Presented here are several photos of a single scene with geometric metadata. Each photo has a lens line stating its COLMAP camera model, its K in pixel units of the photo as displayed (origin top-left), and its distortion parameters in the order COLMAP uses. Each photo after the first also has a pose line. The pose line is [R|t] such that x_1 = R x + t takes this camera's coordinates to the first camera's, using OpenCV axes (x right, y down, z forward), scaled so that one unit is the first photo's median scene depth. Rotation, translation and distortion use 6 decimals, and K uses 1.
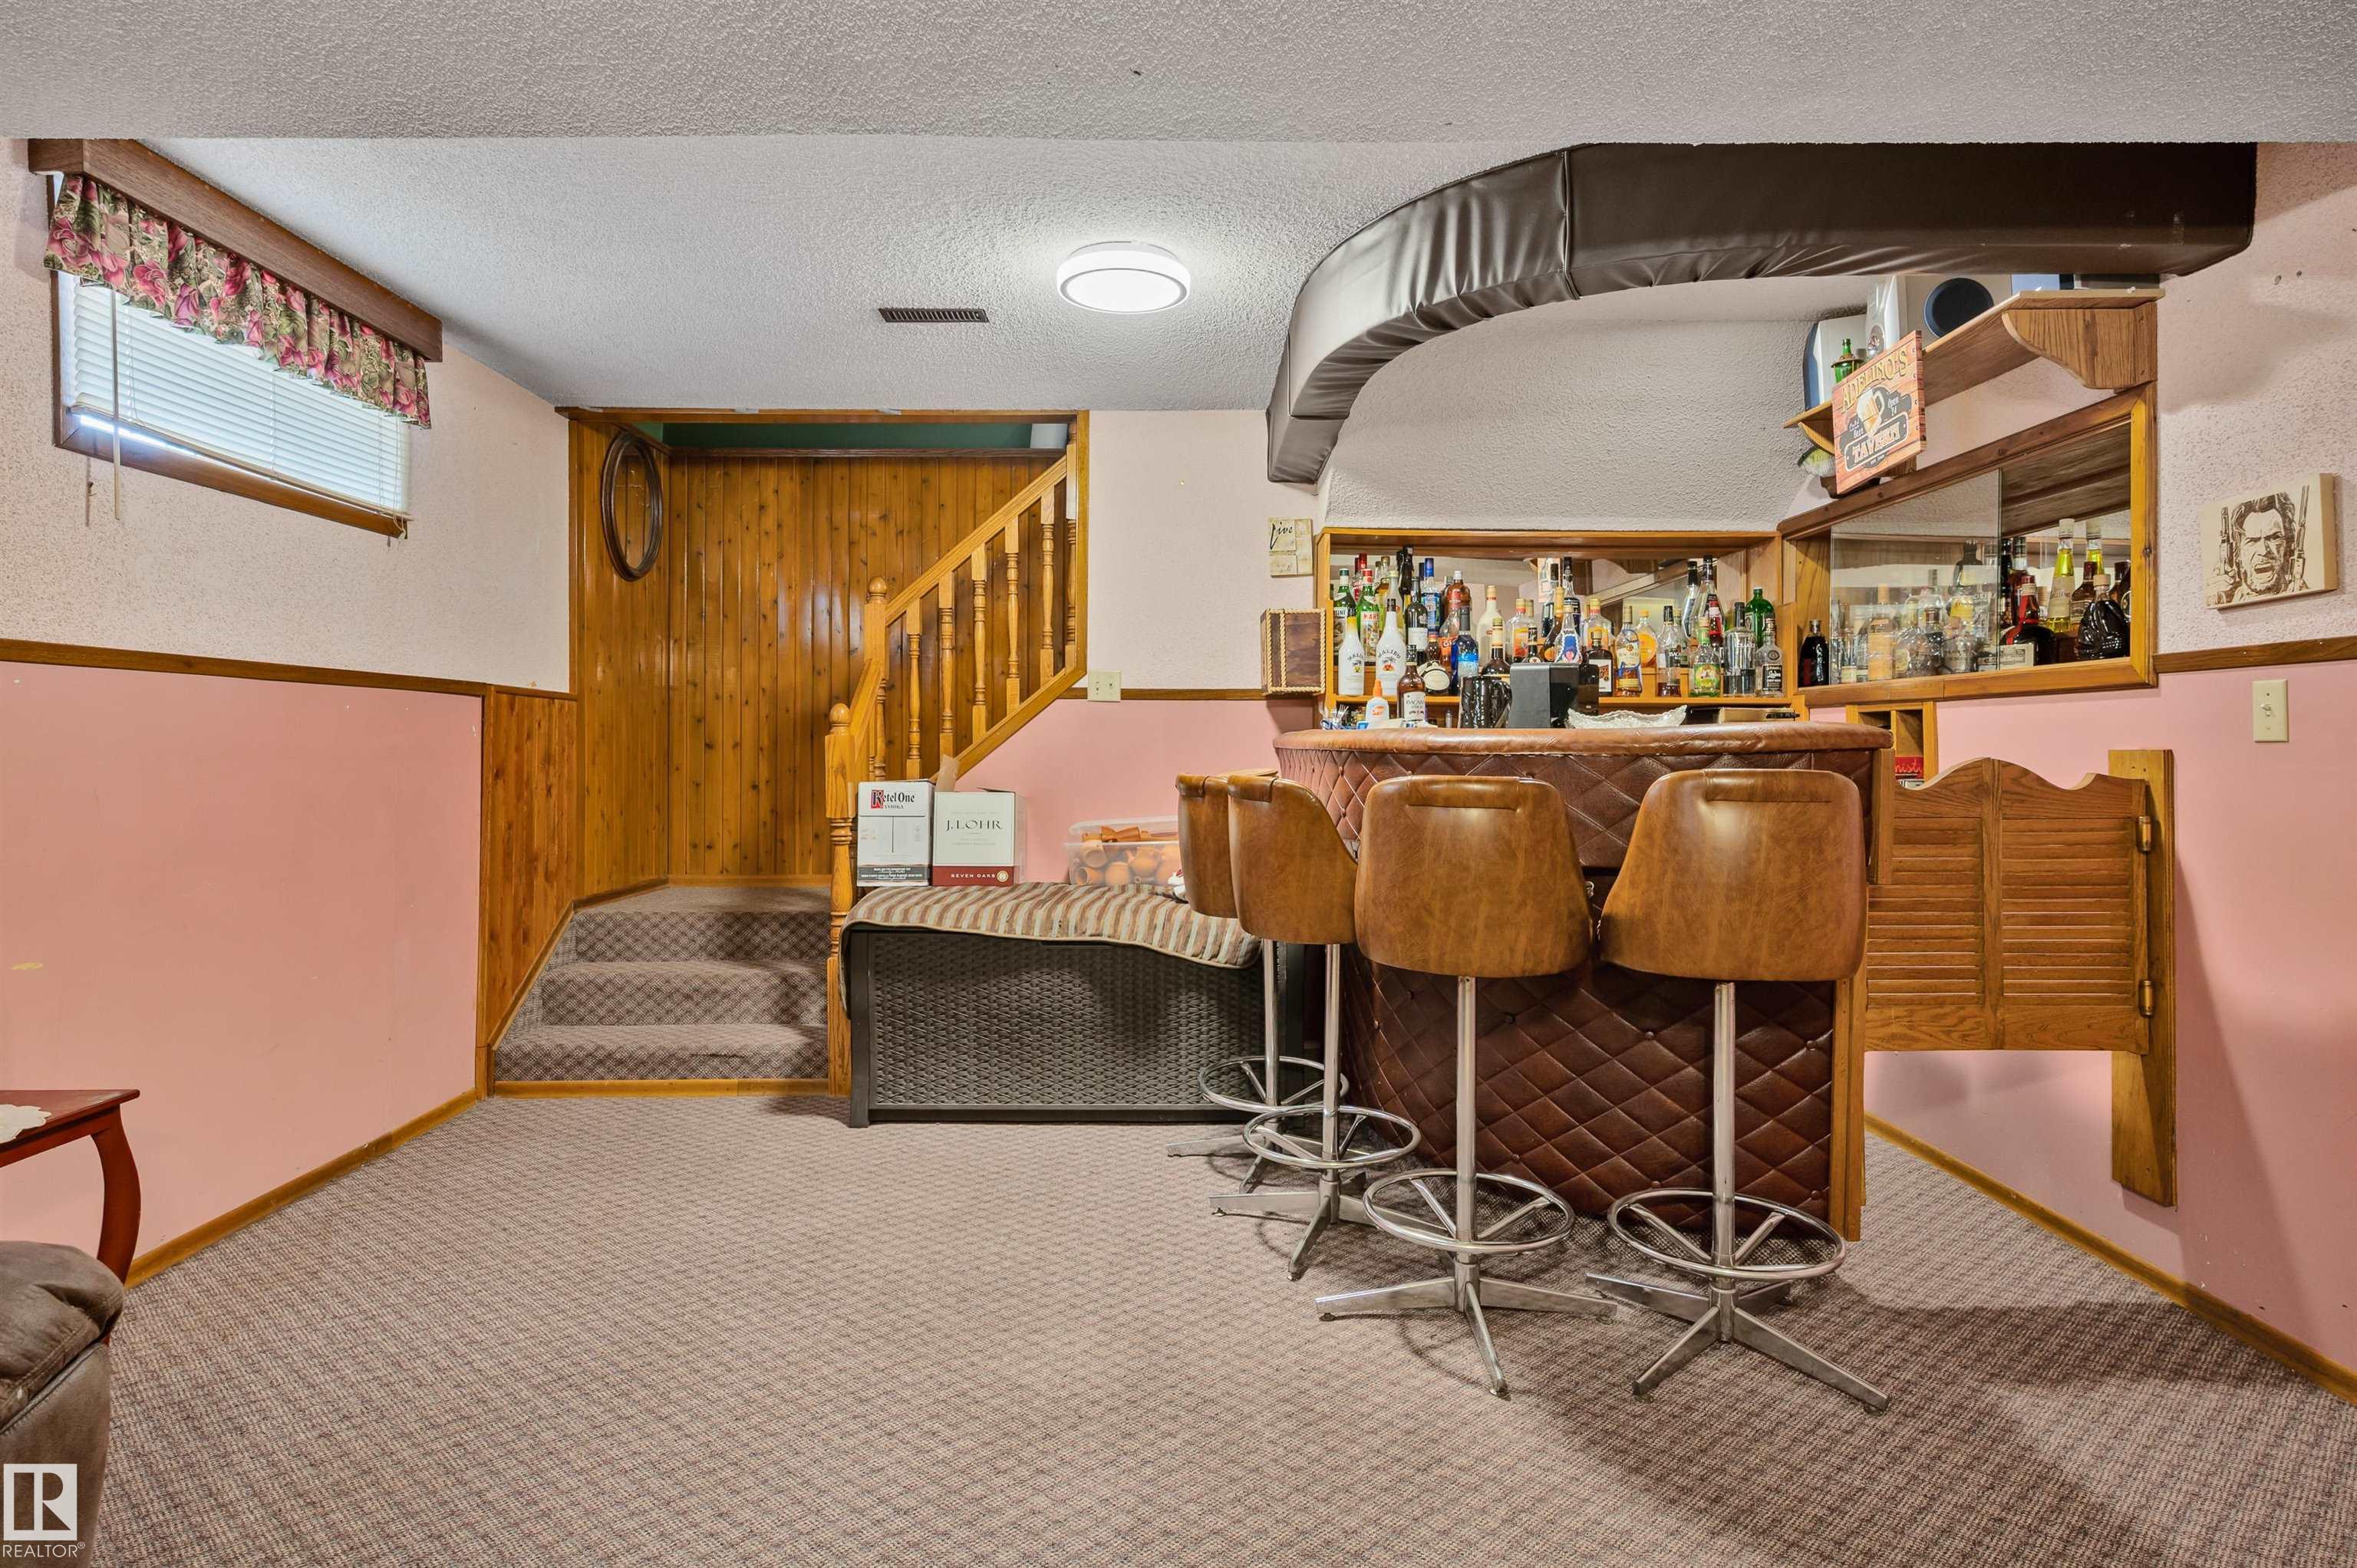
lens RADIAL K [[1245.8, 0, 1196.8], [0, 1245.8, 750.1], [0, 0, 1]] dist [-0.002195, 0.000098]
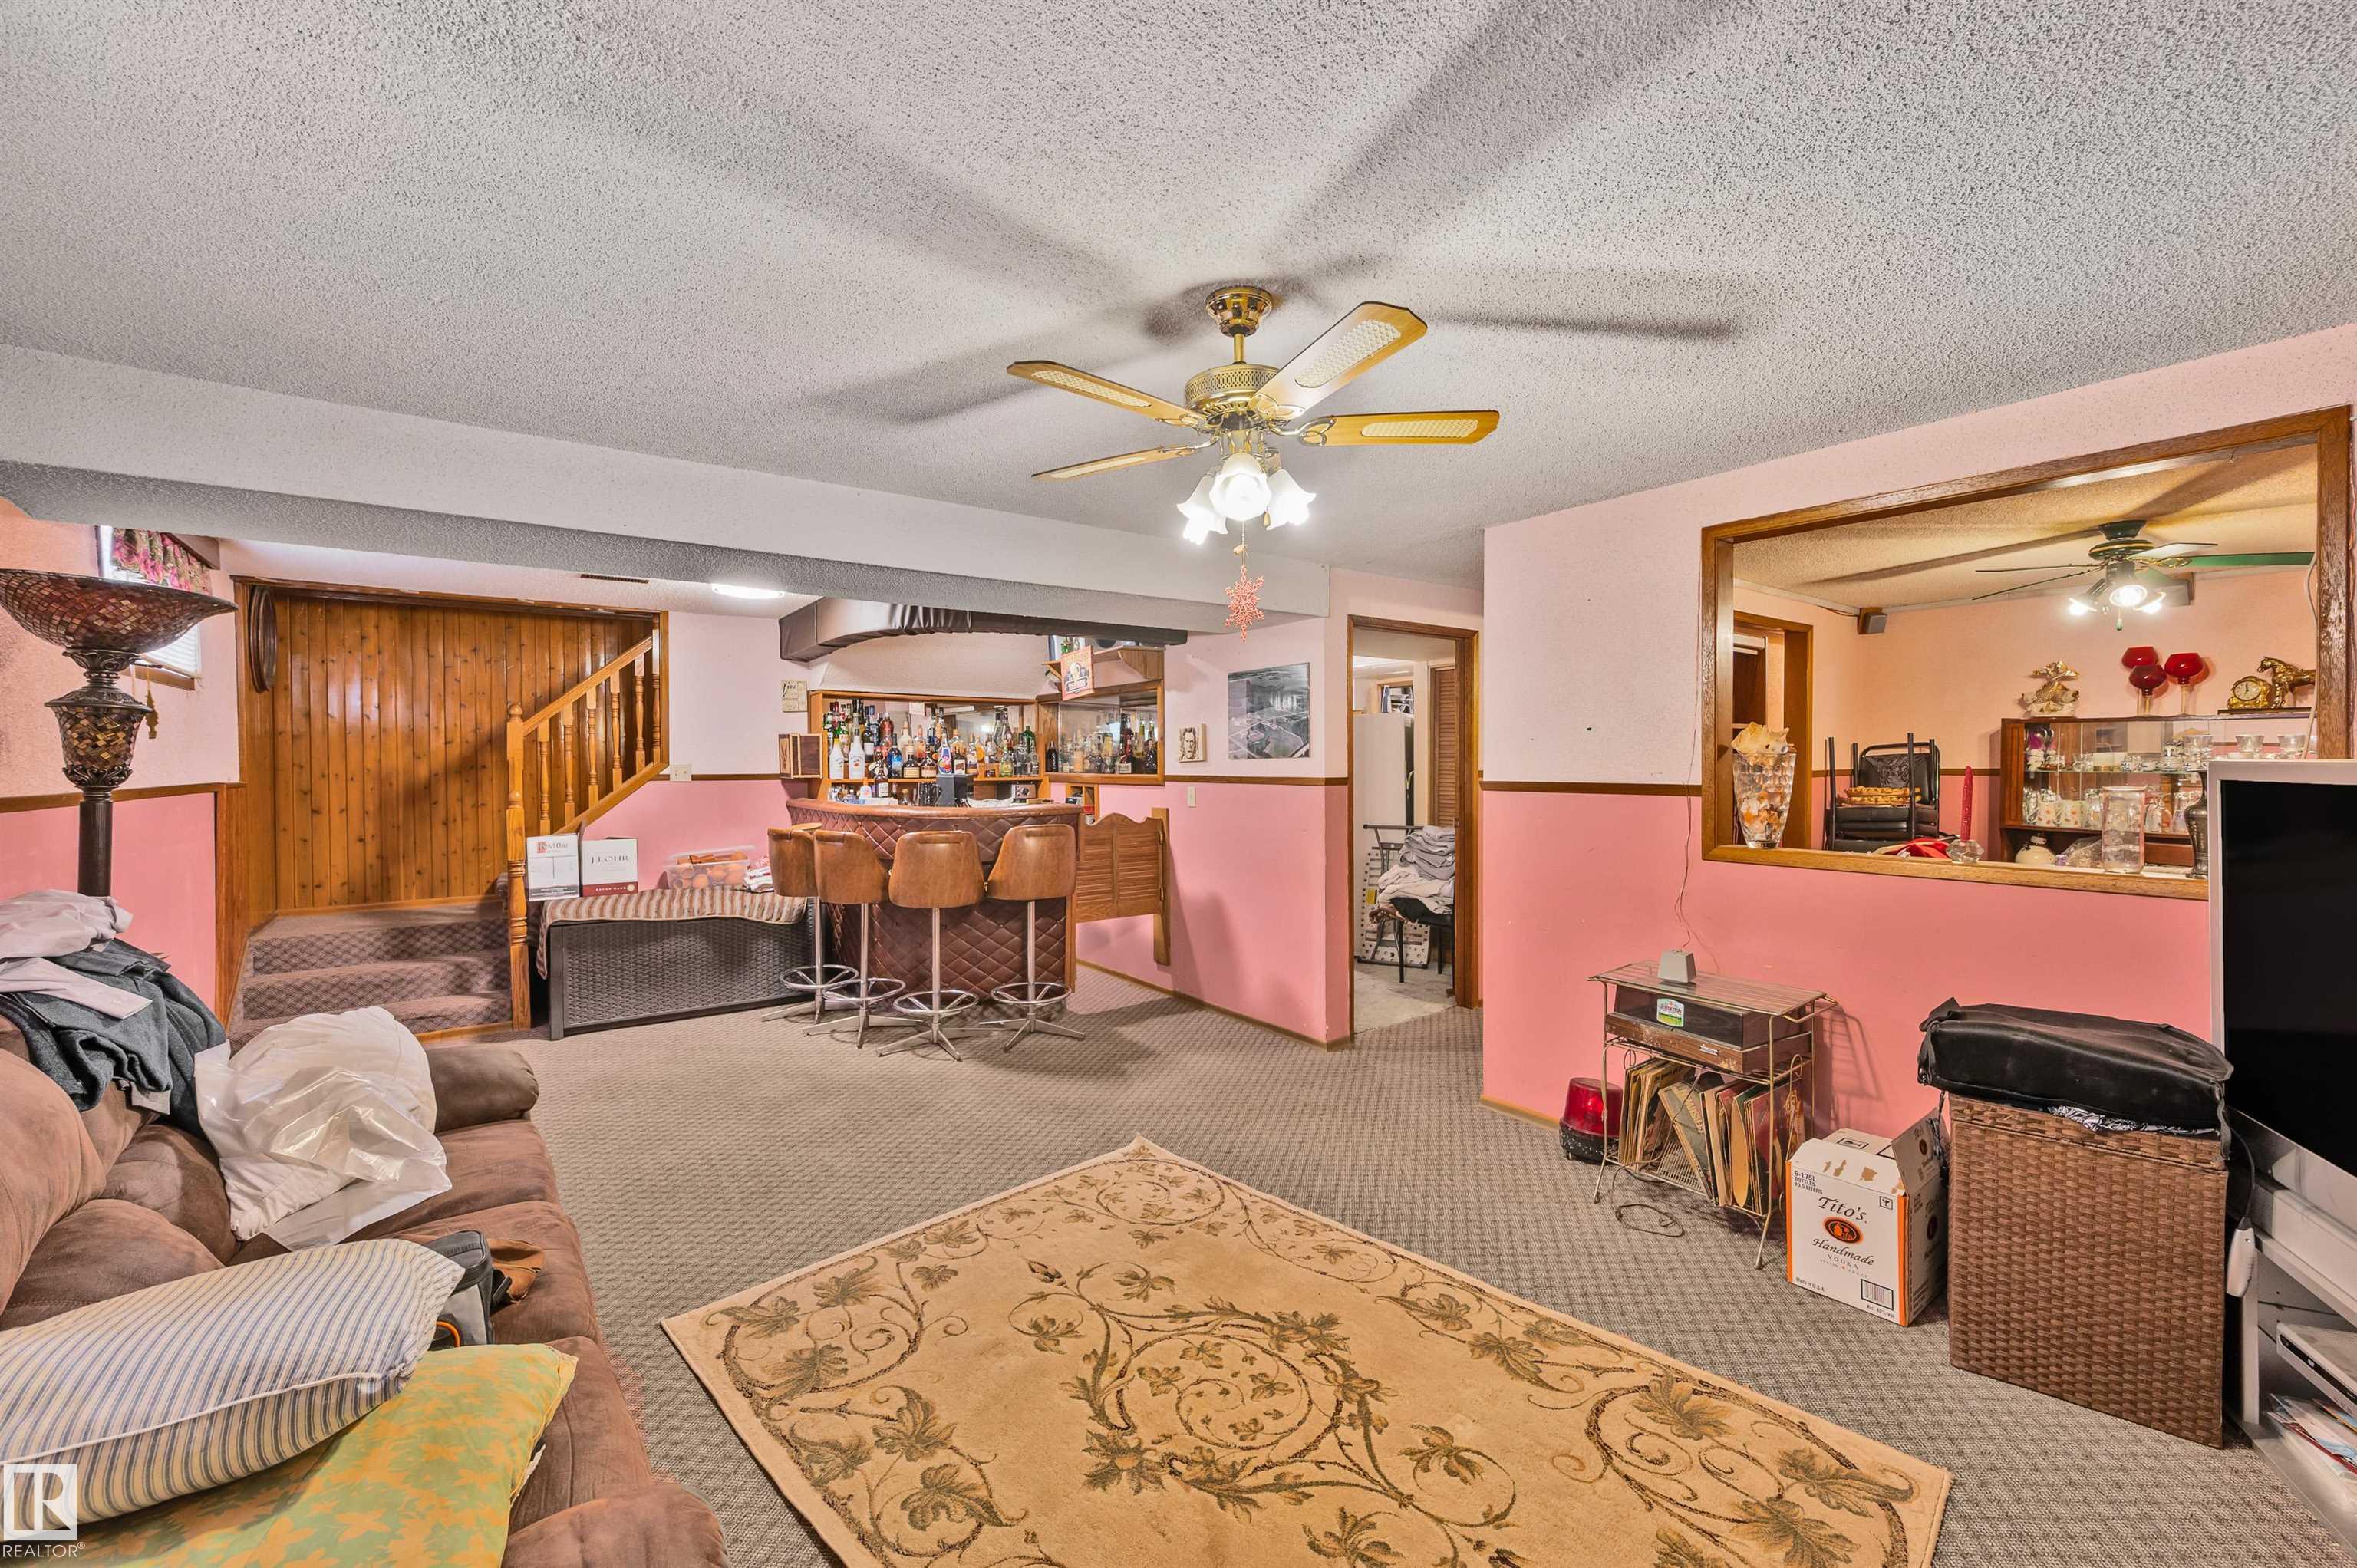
lens RADIAL K [[942.1, 0, 1186.3], [0, 942.1, 770.8], [0, 0, 1]] dist [-0.000645, -0.000184]
pose [[0.813179, -0.011988, 0.581890, -0.334161], [0.006849, 0.999916, 0.011028, -0.080881], [-0.581973, -0.004982, 0.813193, -0.589120]]
